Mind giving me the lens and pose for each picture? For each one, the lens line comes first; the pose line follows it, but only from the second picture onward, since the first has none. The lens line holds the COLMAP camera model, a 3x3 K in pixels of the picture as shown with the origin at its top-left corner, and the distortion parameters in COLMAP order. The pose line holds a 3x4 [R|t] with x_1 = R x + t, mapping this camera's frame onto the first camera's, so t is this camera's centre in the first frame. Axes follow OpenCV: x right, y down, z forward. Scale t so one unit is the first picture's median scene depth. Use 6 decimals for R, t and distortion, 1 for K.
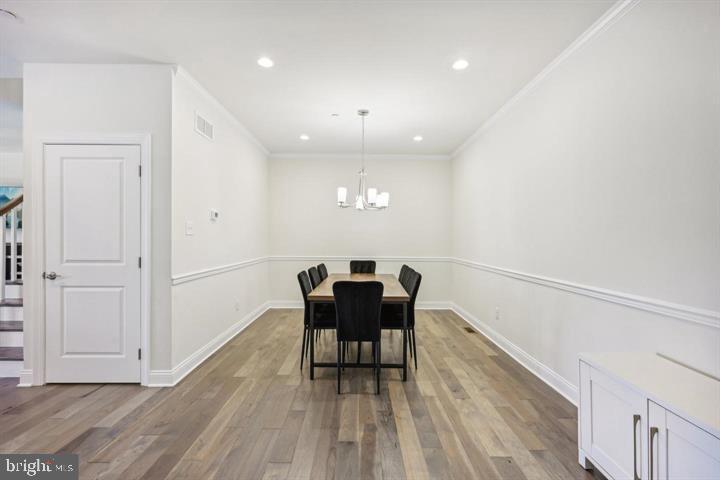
lens RADIAL K [[333.6, 0, 359.2], [0, 333.6, 238.4], [0, 0, 1]] dist [0.005371, -0.000267]
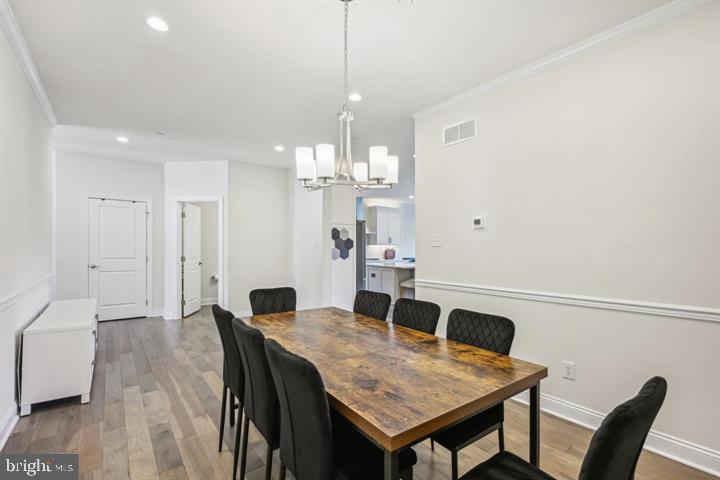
lens RADIAL K [[333.6, 0, 360.7], [0, 333.6, 244.1], [0, 0, 1]] dist [0.005371, -0.000267]
pose [[-0.802978, -0.006313, -0.595975, 0.430429], [-0.000347, 0.999949, -0.010124, -0.003485], [0.596009, -0.007922, -0.802939, 2.133156]]
